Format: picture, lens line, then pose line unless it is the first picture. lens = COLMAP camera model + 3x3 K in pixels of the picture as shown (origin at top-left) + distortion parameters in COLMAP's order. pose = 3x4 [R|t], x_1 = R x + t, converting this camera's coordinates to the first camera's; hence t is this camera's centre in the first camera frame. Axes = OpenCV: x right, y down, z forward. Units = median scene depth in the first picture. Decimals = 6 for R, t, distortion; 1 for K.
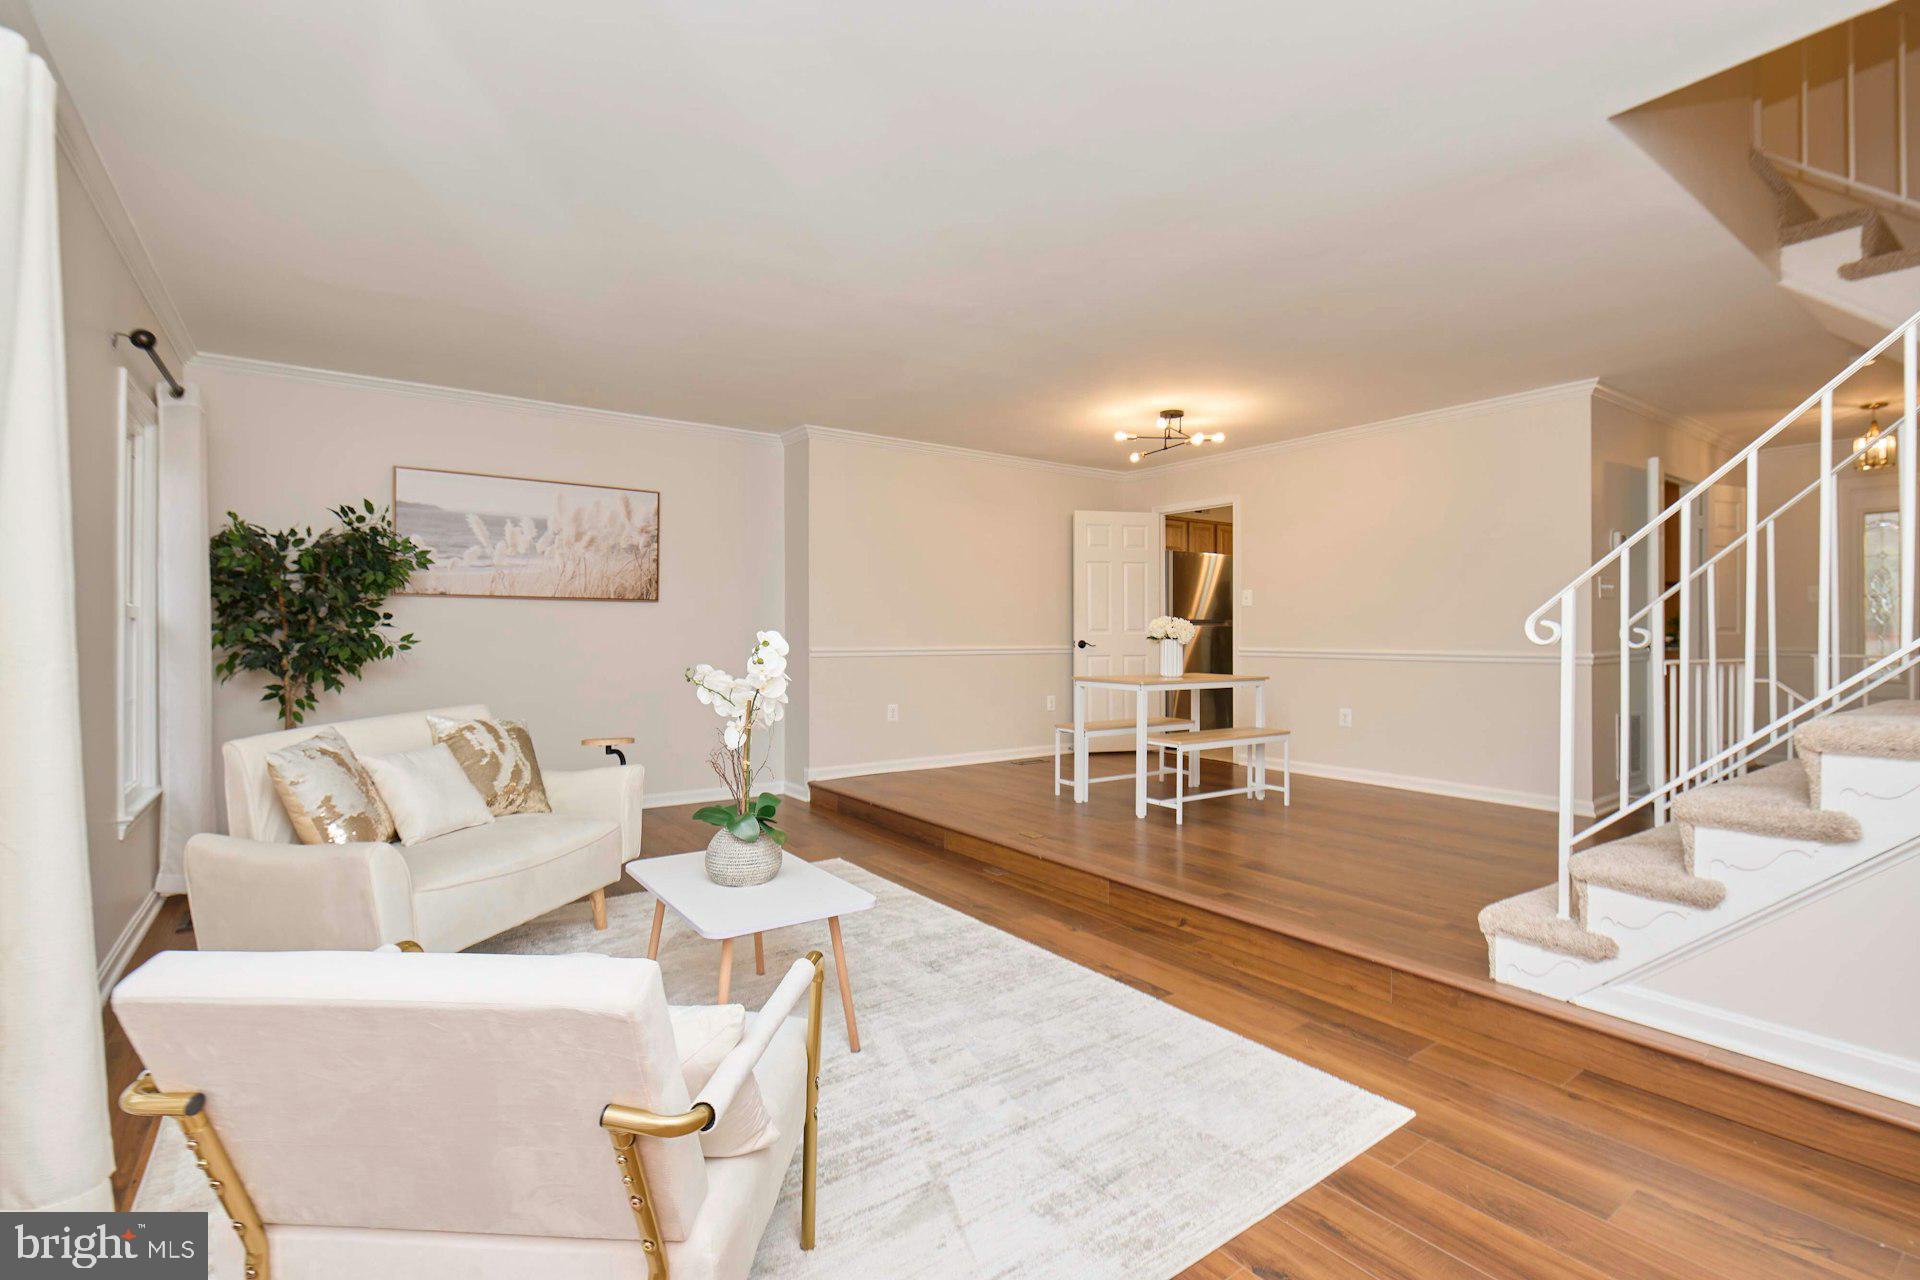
lens RADIAL K [[876.6, 0, 957.6], [0, 876.6, 635.3], [0, 0, 1]] dist [-0.000188, 0.001182]
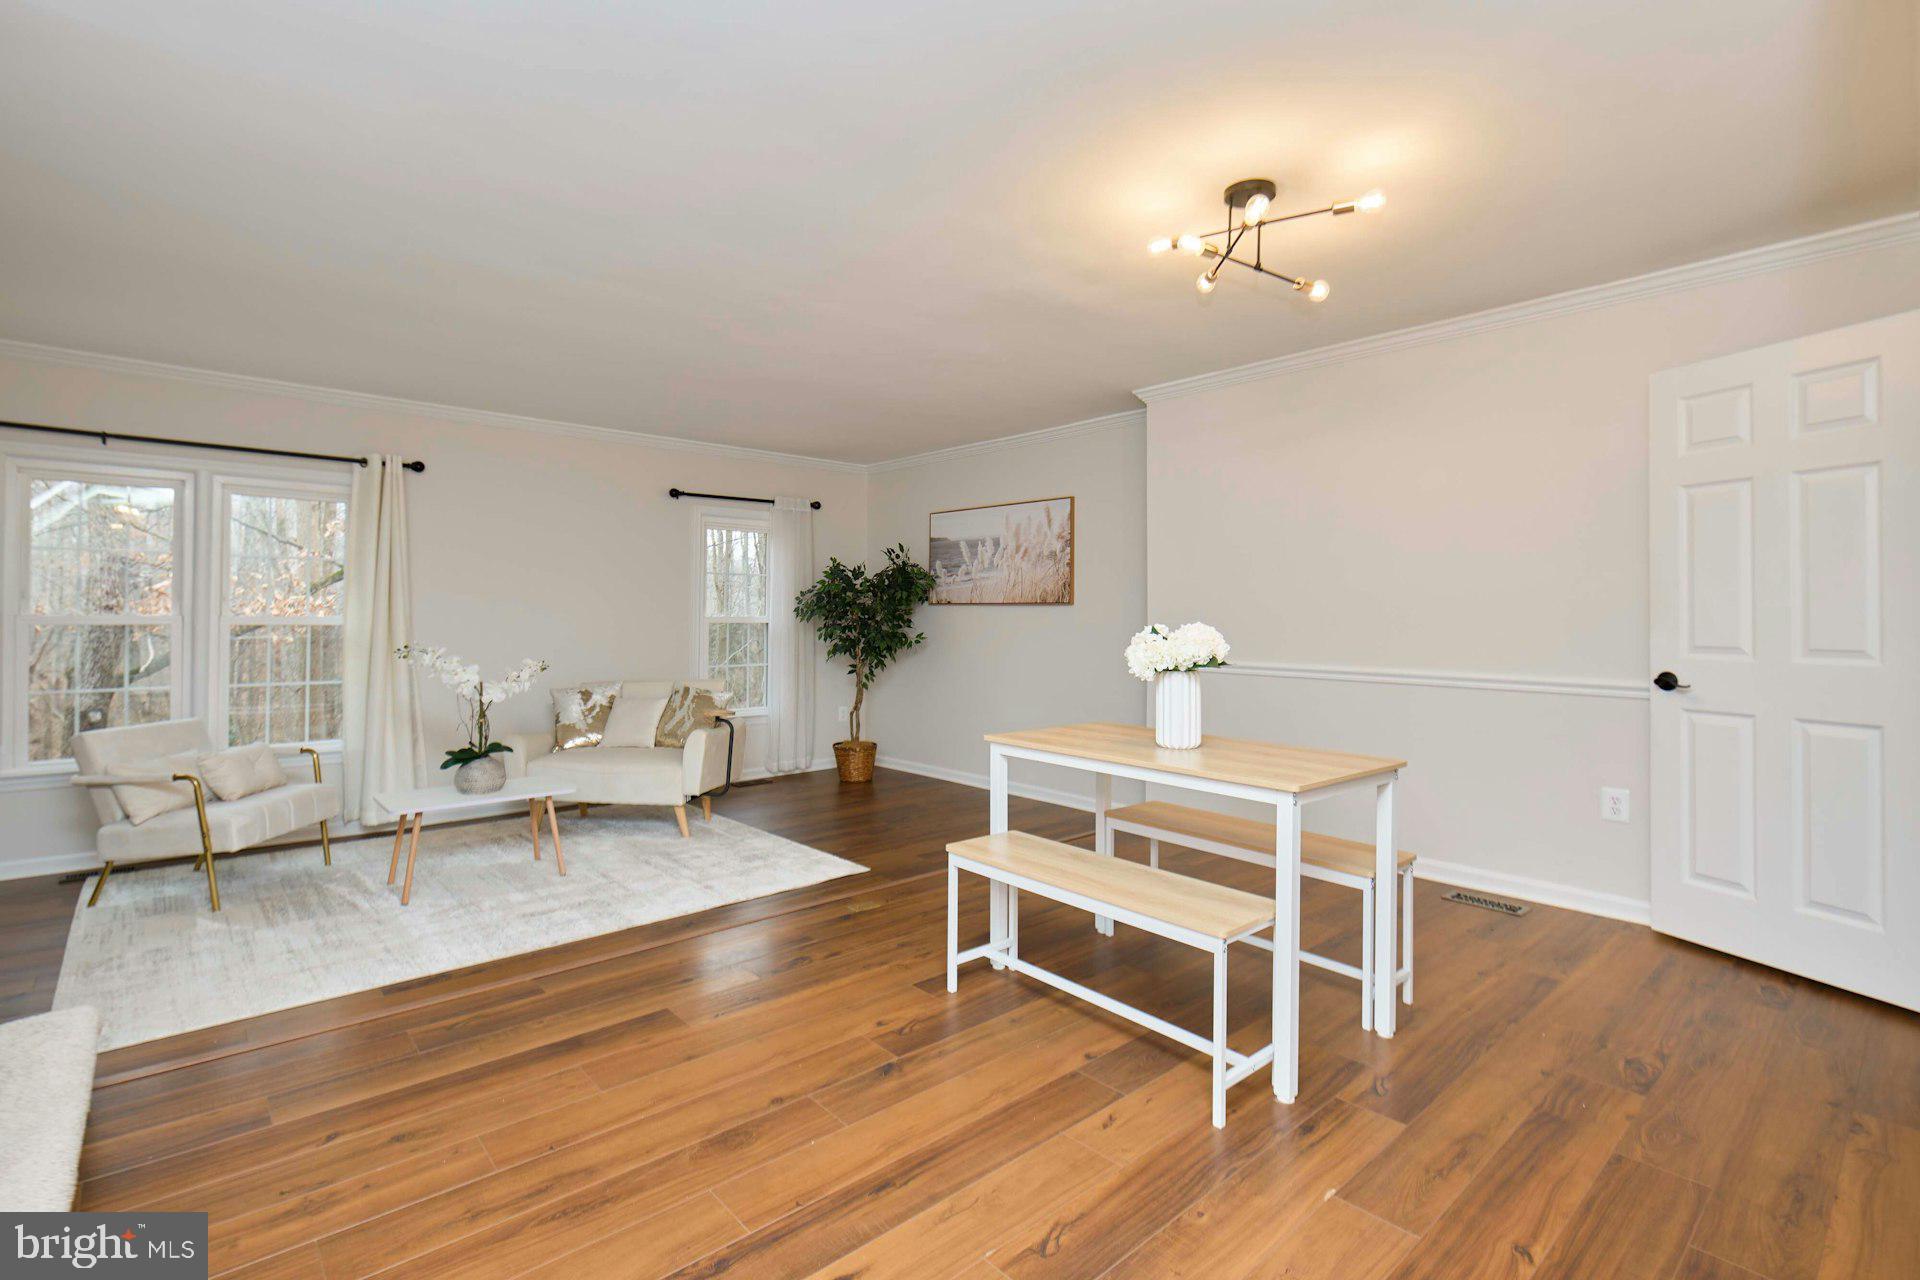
lens RADIAL K [[876.6, 0, 934.0], [0, 876.6, 610.2], [0, 0, 1]] dist [-0.000188, 0.001182]
pose [[0.087157, -0.001974, -0.996193, 0.762384], [0.001971, 0.999996, -0.001809, -0.034193], [0.996193, -0.001806, 0.087161, 0.866381]]
